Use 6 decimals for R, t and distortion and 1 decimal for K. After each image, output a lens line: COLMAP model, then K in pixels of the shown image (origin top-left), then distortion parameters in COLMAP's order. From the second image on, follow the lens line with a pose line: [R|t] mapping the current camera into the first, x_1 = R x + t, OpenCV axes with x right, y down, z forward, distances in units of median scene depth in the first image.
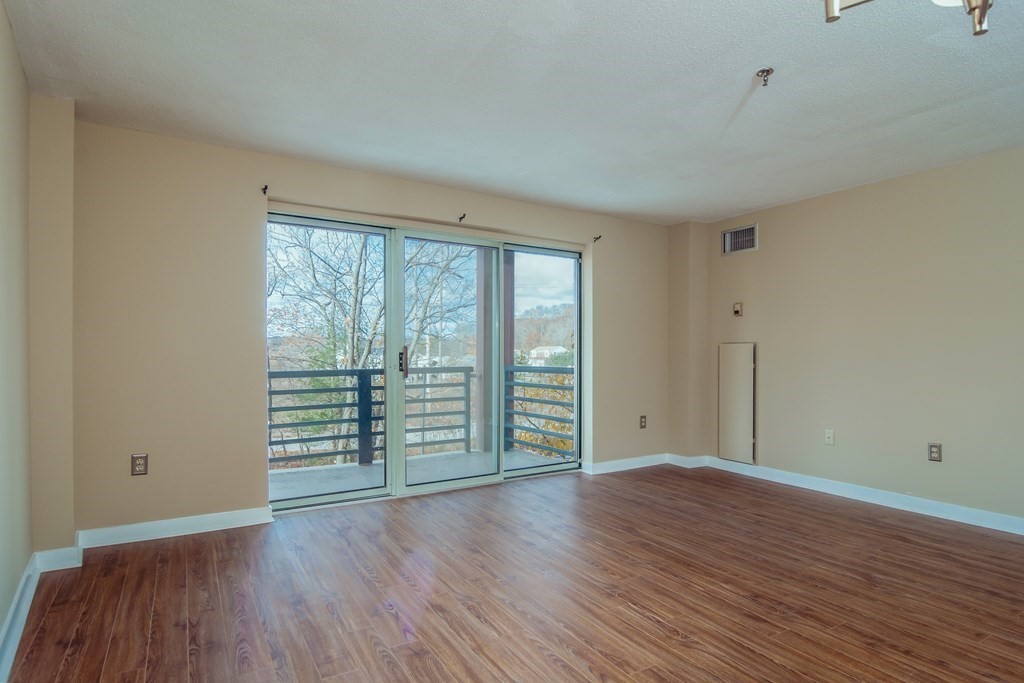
lens RADIAL K [[563.4, 0, 515.9], [0, 563.4, 346.0], [0, 0, 1]] dist [-0.004514, -0.009720]
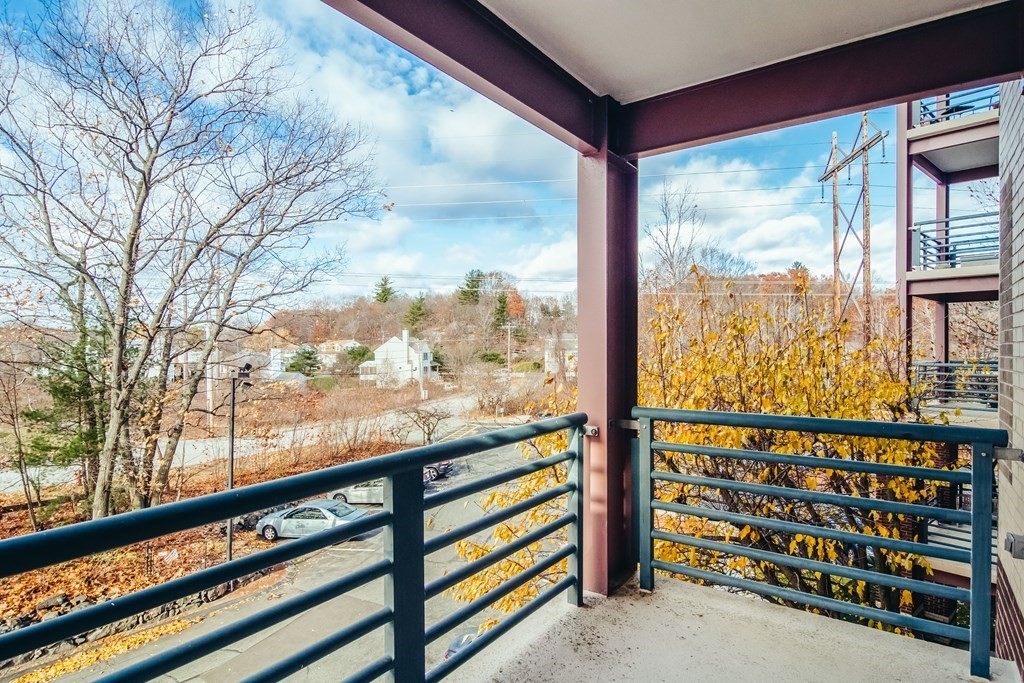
lens RADIAL K [[563.4, 0, 510.3], [0, 563.4, 344.8], [0, 0, 1]] dist [-0.004514, -0.009720]
pose [[0.932684, -0.015474, 0.360362, -0.082359], [0.011388, 0.999845, 0.013457, -0.004830], [-0.360514, -0.008447, 0.932716, 0.177803]]
